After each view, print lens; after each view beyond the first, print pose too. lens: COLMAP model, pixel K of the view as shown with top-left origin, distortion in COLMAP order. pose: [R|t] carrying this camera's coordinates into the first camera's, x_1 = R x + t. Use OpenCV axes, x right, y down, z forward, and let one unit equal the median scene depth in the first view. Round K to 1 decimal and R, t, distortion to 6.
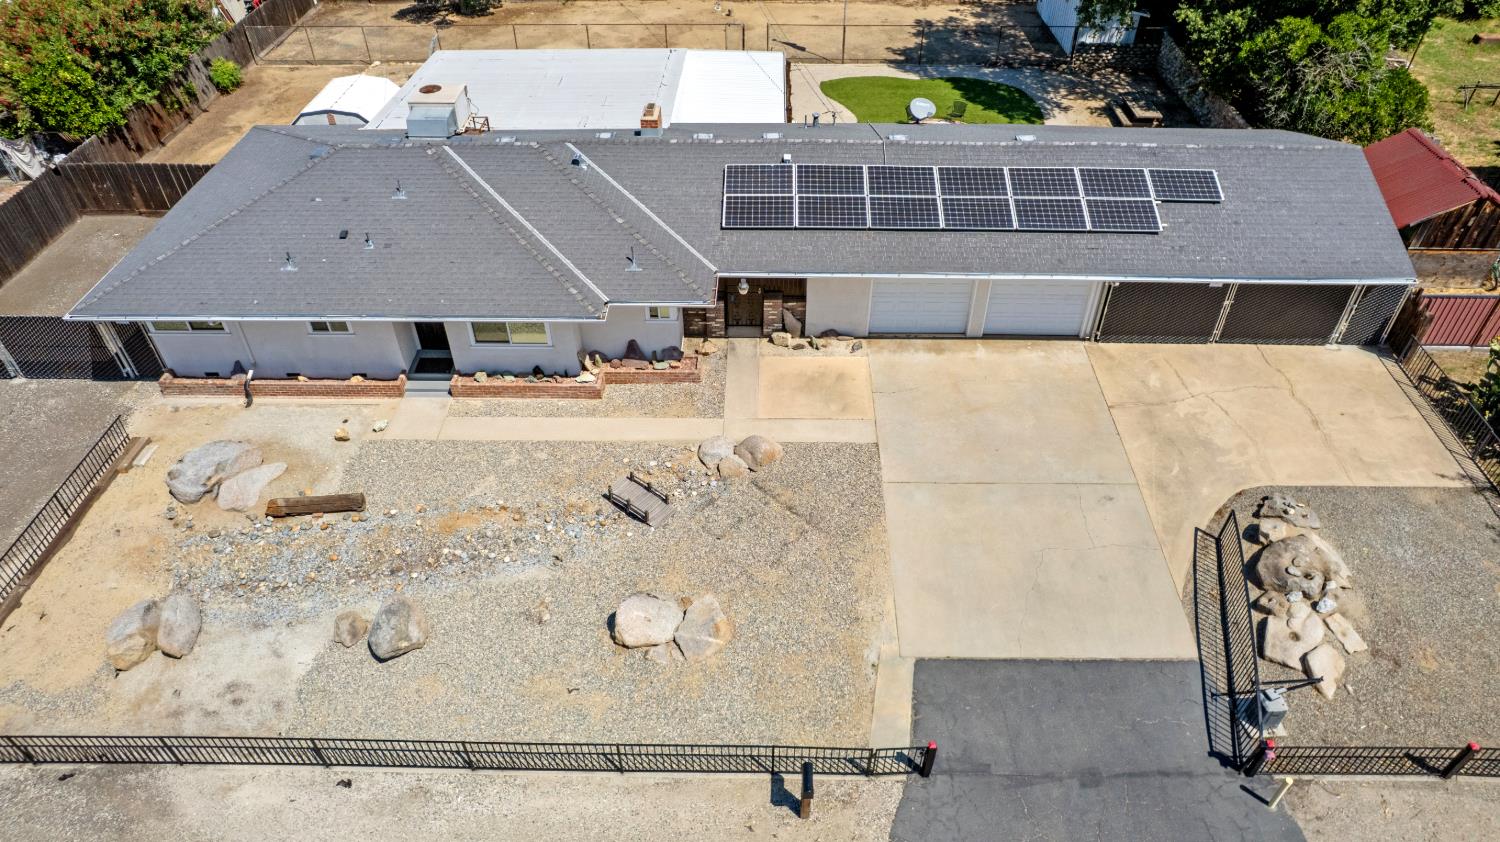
lens RADIAL K [[954.5, 0, 751.3], [0, 954.5, 425.5], [0, 0, 1]] dist [-0.081474, 0.075438]
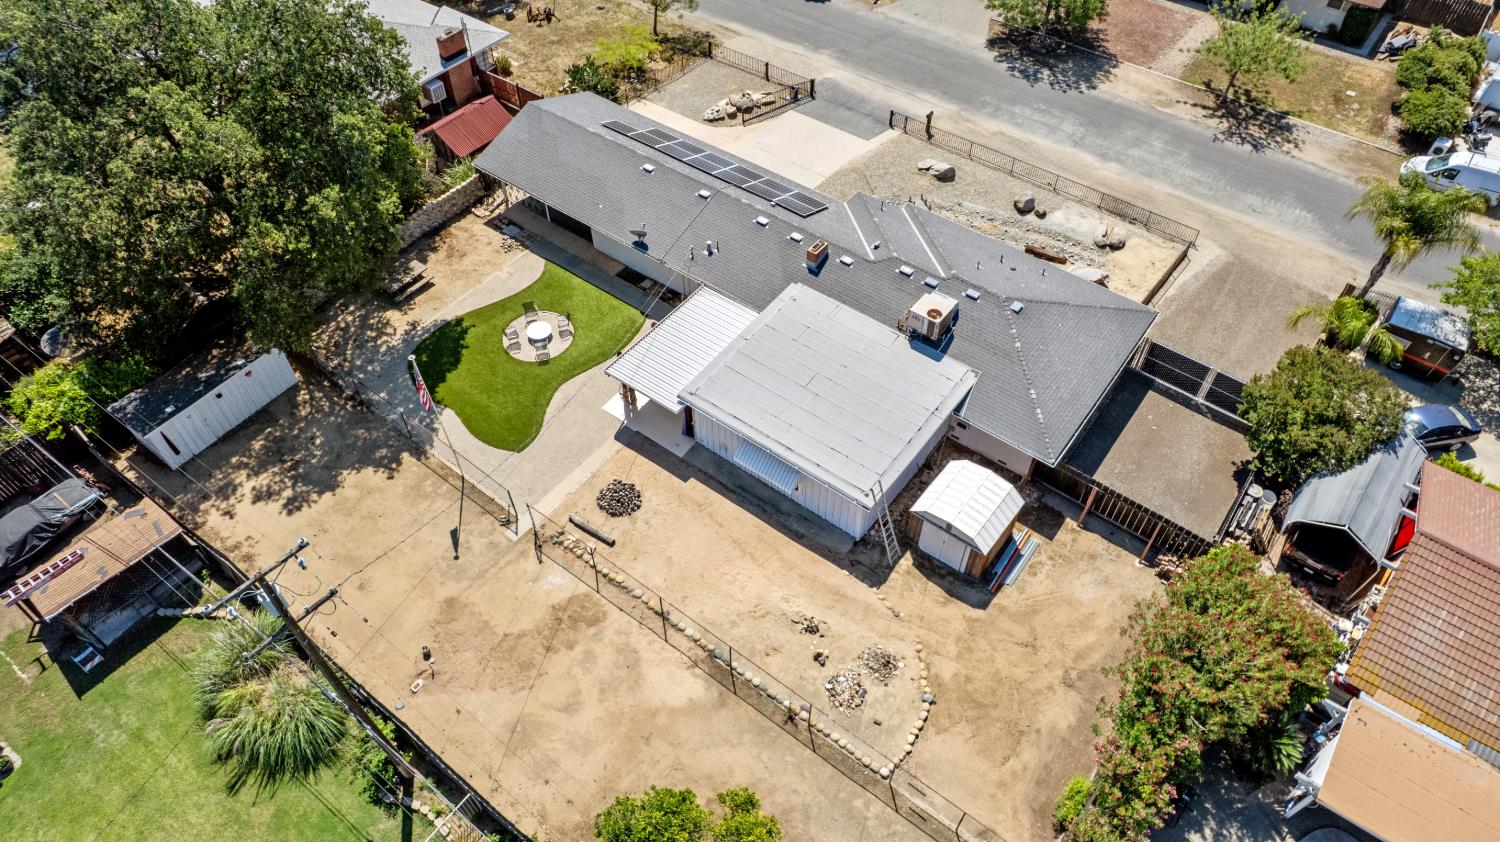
lens RADIAL K [[959.7, 0, 750.0], [0, 959.7, 421.0], [0, 0, 1]] dist [-0.081226, 0.073200]
pose [[-0.807847, -0.441083, 0.390934, -0.847773], [0.396021, 0.085031, 0.914296, -1.995559], [-0.436522, 0.893429, 0.105986, 1.259820]]
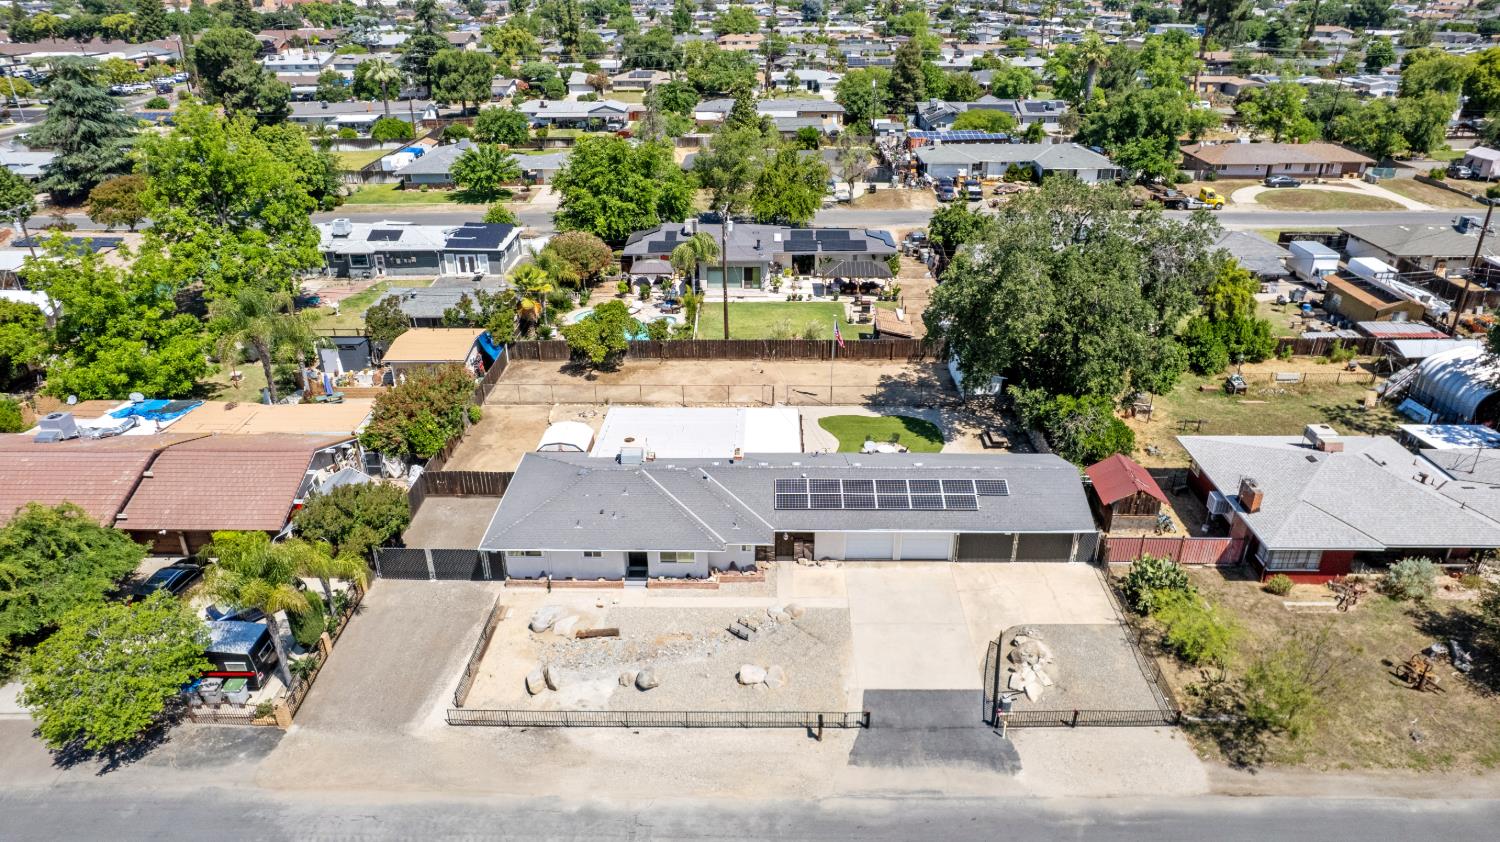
lens RADIAL K [[954.5, 0, 751.3], [0, 954.5, 425.5], [0, 0, 1]] dist [-0.081474, 0.075438]
pose [[0.999995, -0.001527, 0.002785, -0.091433], [0.002196, 0.965970, -0.258644, 0.169492], [-0.002296, 0.258649, 0.965969, -1.148165]]
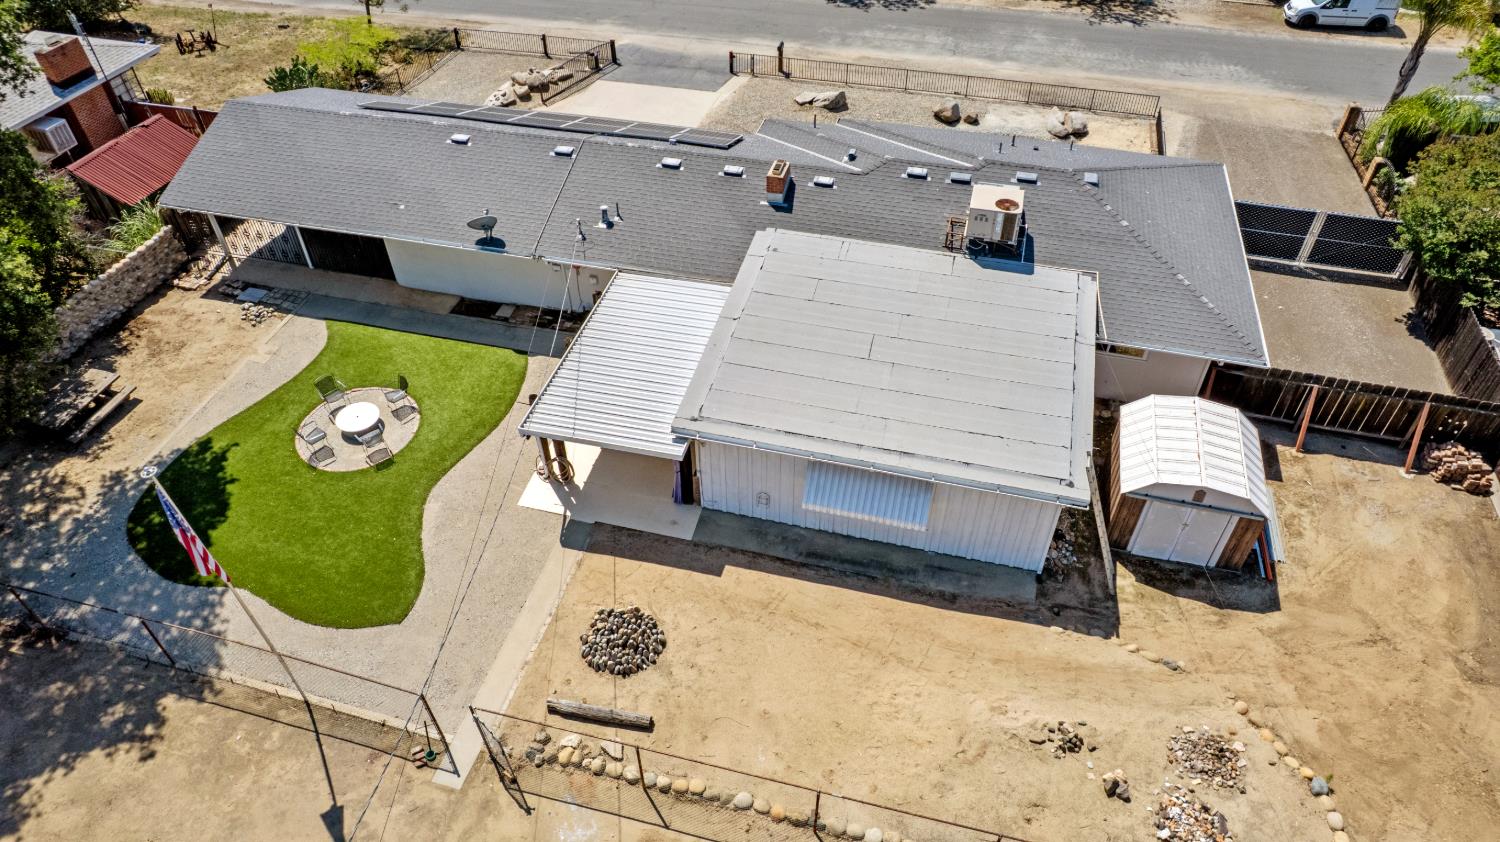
lens RADIAL K [[954.5, 0, 751.3], [0, 954.5, 425.5], [0, 0, 1]] dist [-0.081474, 0.075438]
pose [[-0.972911, -0.147873, 0.177700, -0.333446], [0.162989, 0.106368, 0.980877, -1.445117], [-0.163947, 0.983270, -0.079385, 1.500876]]
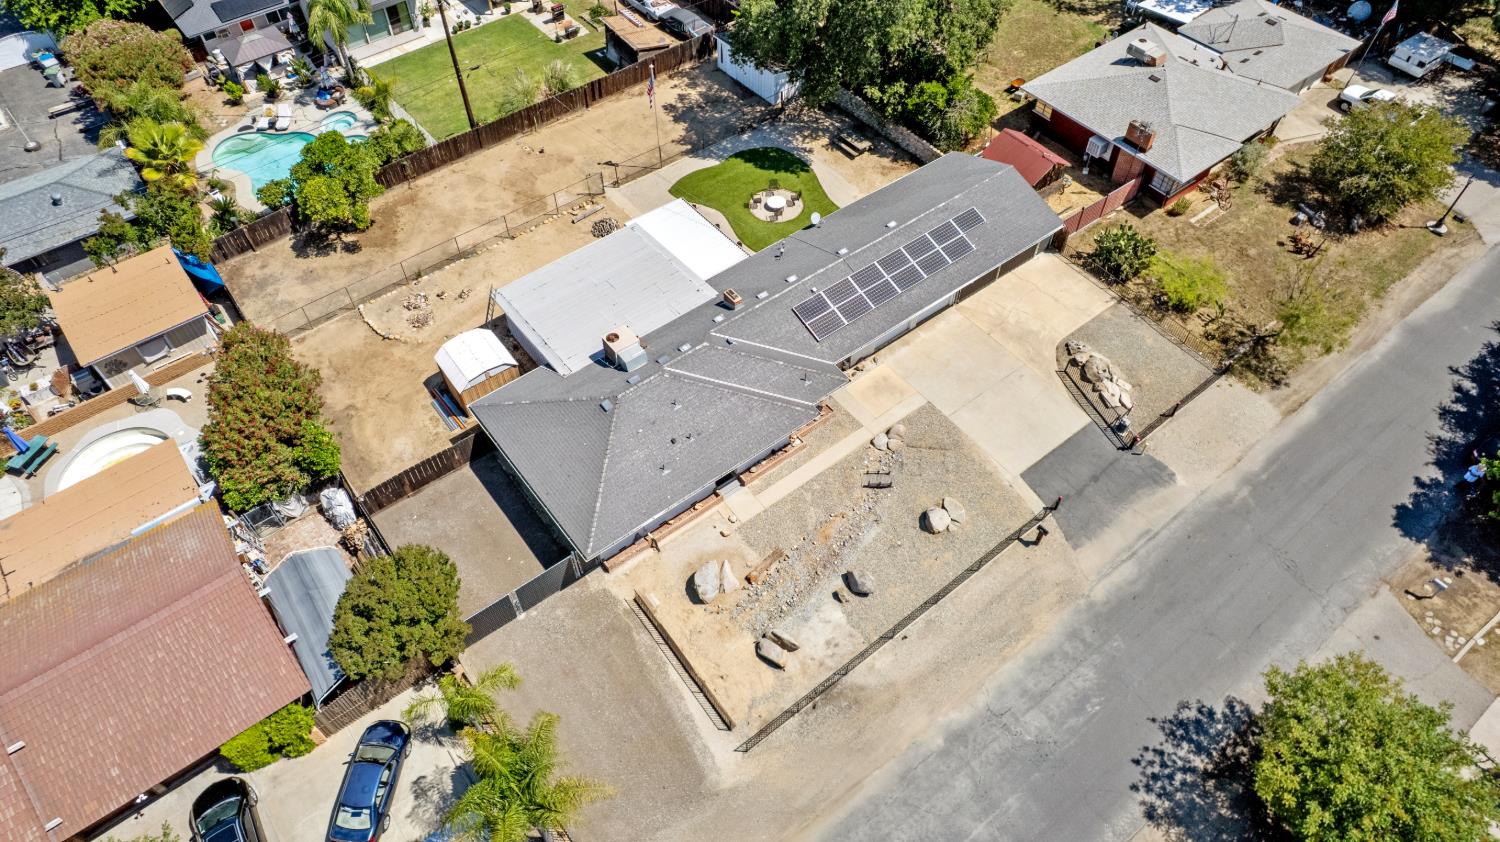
lens RADIAL K [[959.7, 0, 750.0], [0, 959.7, 421.0], [0, 0, 1]] dist [-0.081226, 0.073200]
pose [[0.776293, -0.489042, 0.397752, -1.011488], [0.416195, 0.871528, 0.259269, -0.638789], [-0.473445, -0.035727, 0.880098, -0.676385]]
